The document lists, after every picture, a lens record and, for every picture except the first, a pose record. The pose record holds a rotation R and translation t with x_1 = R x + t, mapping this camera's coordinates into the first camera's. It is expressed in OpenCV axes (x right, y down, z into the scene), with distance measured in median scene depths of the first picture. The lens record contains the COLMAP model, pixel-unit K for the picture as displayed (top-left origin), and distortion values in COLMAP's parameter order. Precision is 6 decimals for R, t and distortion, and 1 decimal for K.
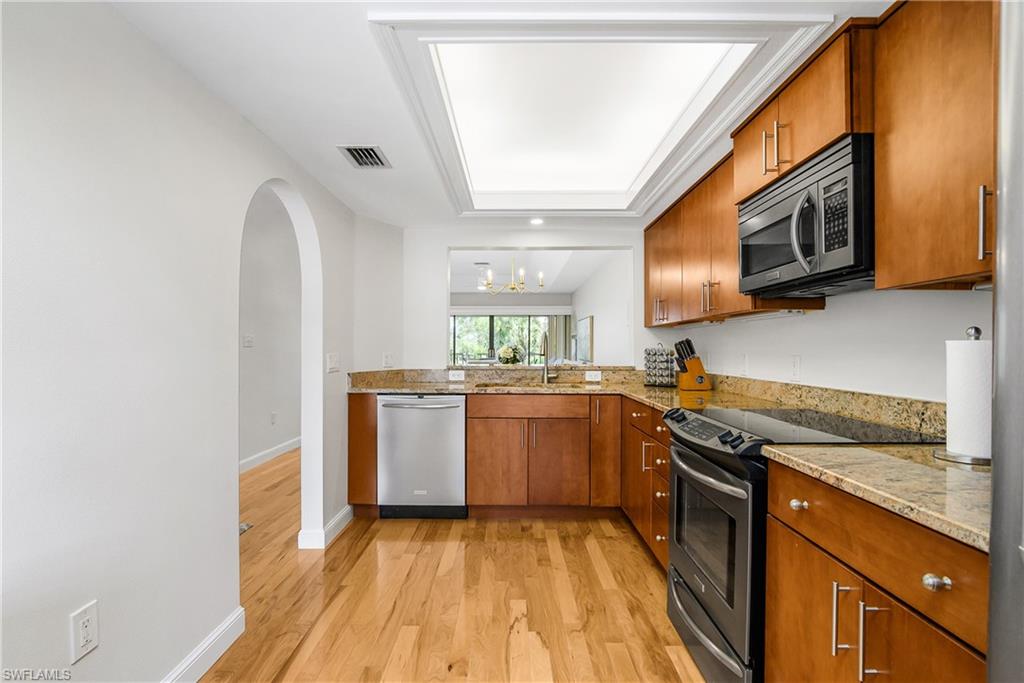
lens RADIAL K [[562.8, 0, 513.8], [0, 562.8, 344.2], [0, 0, 1]] dist [-0.001690, 0.000163]
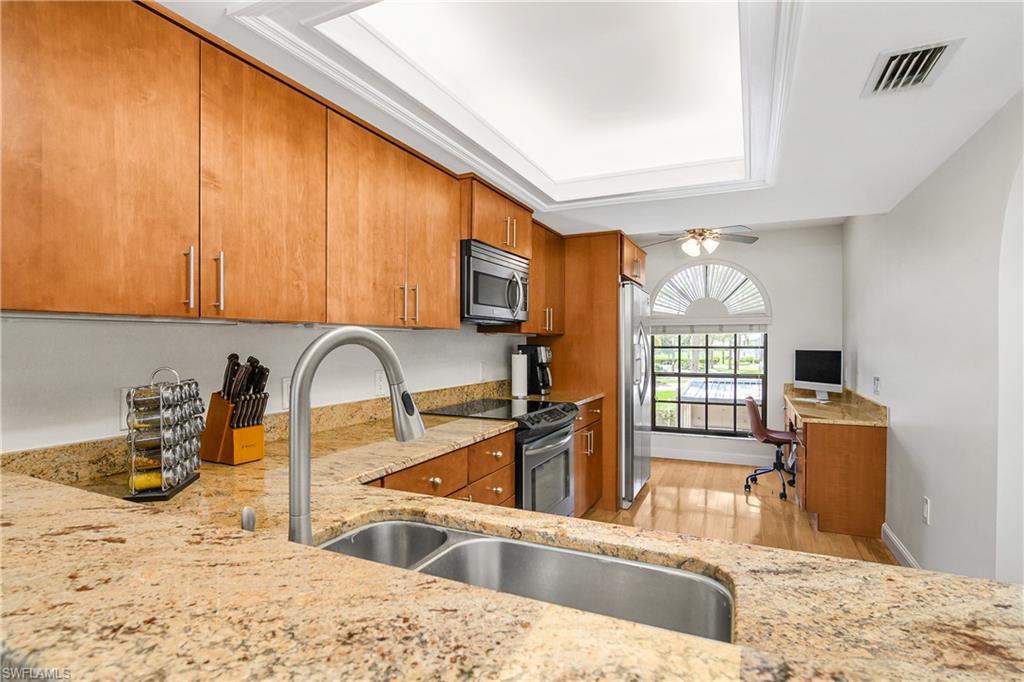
lens RADIAL K [[515.0, 0, 503.6], [0, 515.0, 347.3], [0, 0, 1]] dist [-0.014821, 0.003744]
pose [[-0.903060, -0.004253, 0.429494, -0.118013], [-0.004770, 0.999989, -0.000129, -0.024596], [-0.429488, -0.002165, -0.903070, 1.922603]]
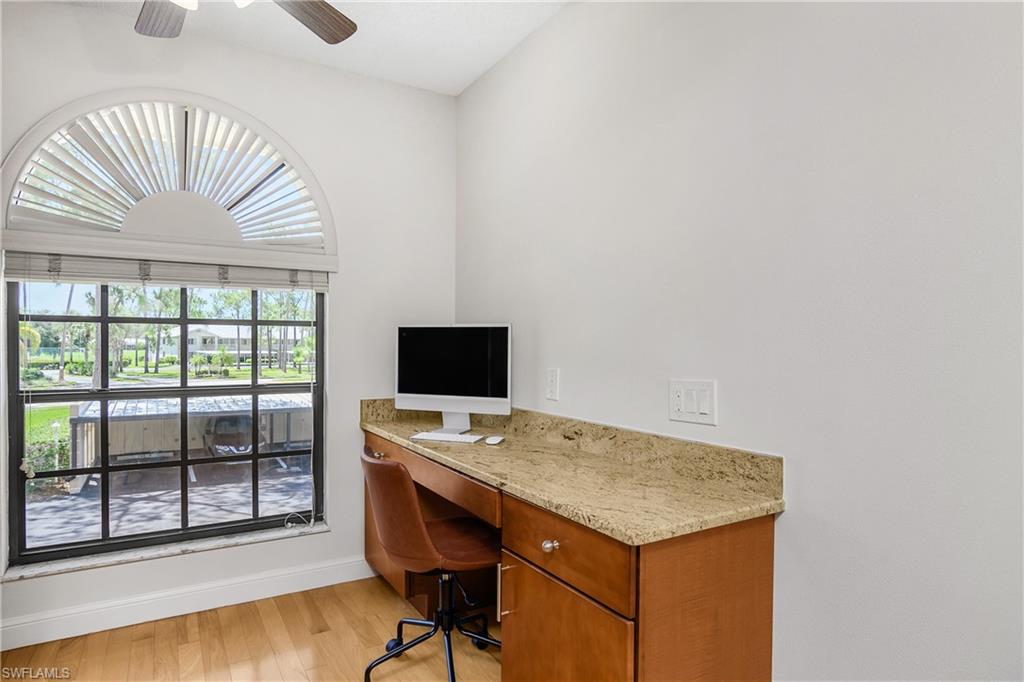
lens RADIAL K [[582.5, 0, 508.8], [0, 582.5, 346.5], [0, 0, 1]] dist [-0.014235, -0.000564]
pose [[-0.860443, -0.003075, -0.509538, -0.091391], [-0.001891, 0.999994, -0.002840, -0.018799], [0.509544, -0.001480, -0.860444, 1.744721]]
